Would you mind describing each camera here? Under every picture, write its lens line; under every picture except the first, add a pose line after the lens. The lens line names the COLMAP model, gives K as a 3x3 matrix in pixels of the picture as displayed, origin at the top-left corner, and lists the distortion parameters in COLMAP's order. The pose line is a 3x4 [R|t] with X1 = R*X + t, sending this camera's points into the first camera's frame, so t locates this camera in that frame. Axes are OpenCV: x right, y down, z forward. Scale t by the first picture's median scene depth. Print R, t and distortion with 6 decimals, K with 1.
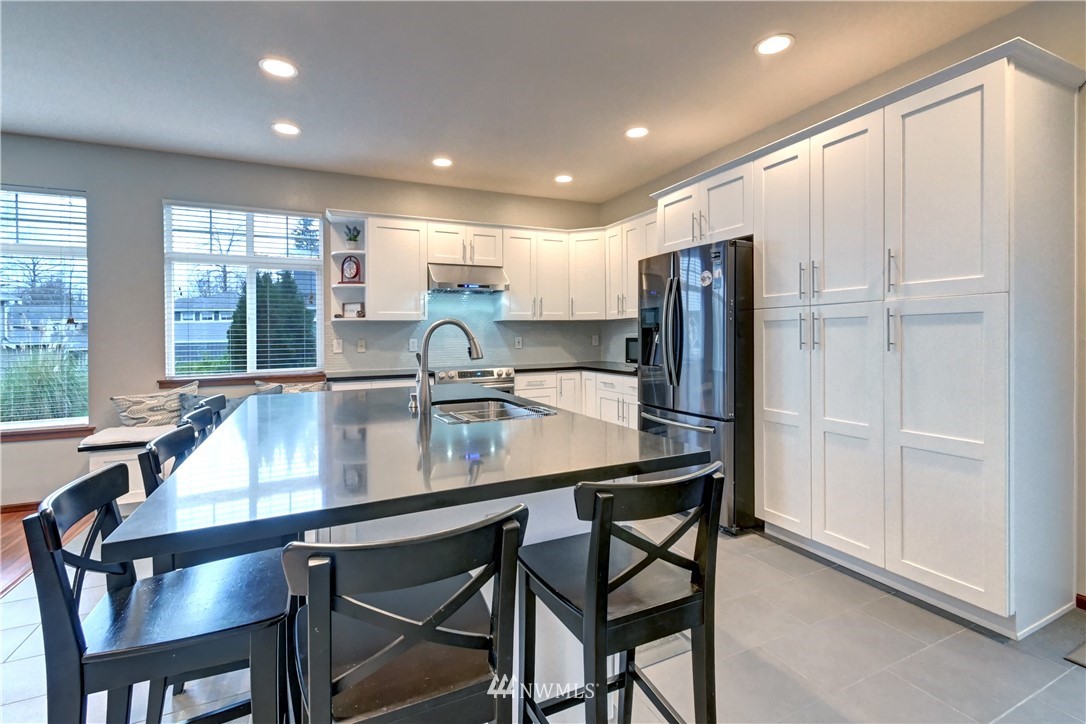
lens RADIAL K [[482.1, 0, 591.6], [0, 482.1, 332.0], [0, 0, 1]] dist [0.006702, -0.002109]
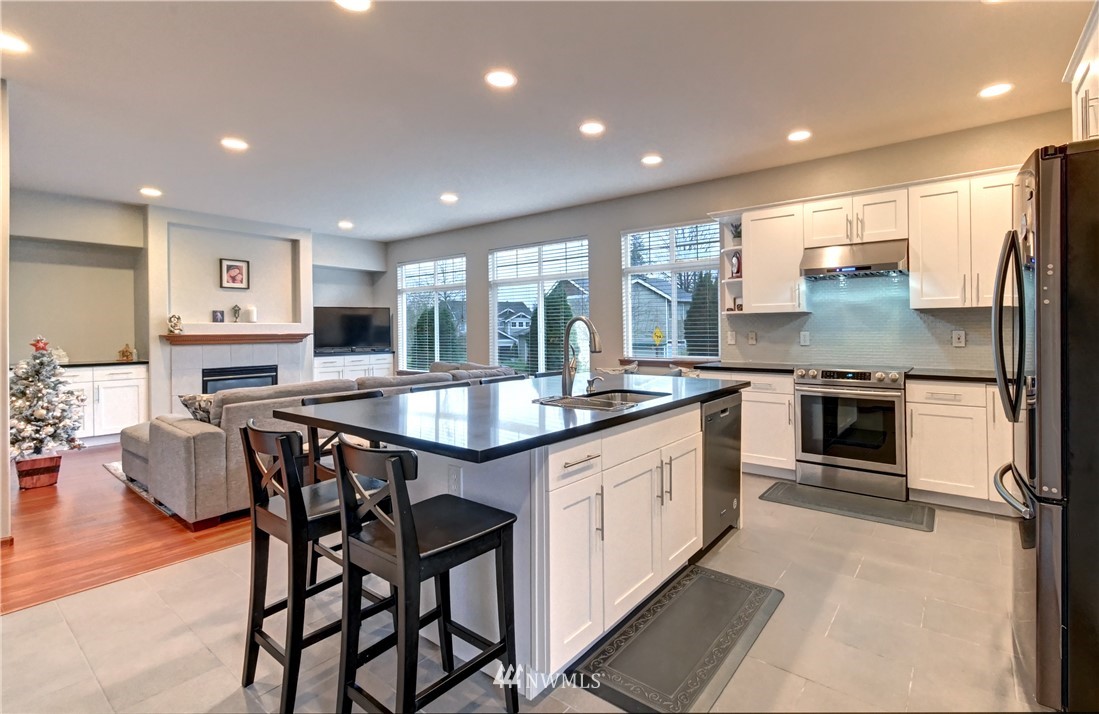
lens RADIAL K [[519.5, 0, 585.7], [0, 519.5, 322.8], [0, 0, 1]] dist [0.014165, -0.006241]
pose [[0.442136, -0.002778, -0.896944, 0.385513], [0.006065, 0.999982, -0.000107, -0.006337], [0.896927, -0.005393, 0.442145, 0.213104]]
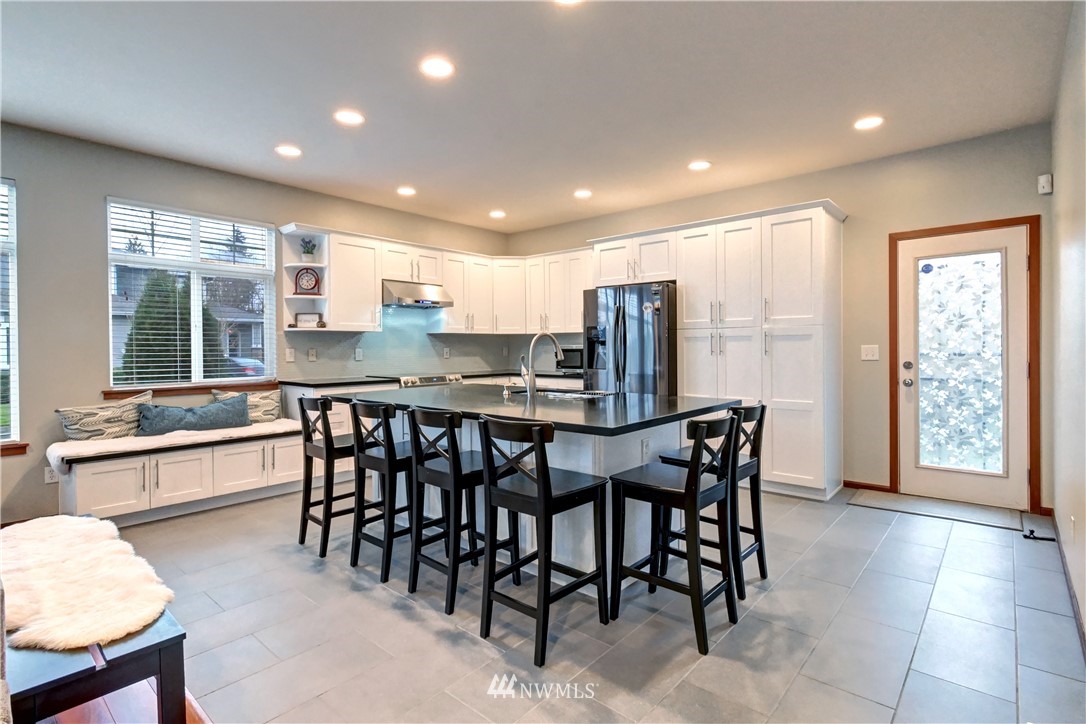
lens RADIAL K [[506.5, 0, 566.7], [0, 506.5, 340.8], [0, 0, 1]] dist [-0.001075, 0.001306]
pose [[0.919405, 0.012722, 0.393107, -0.438267], [-0.008448, 0.999885, -0.012601, 0.008145], [-0.393222, 0.008264, 0.919406, -0.234079]]
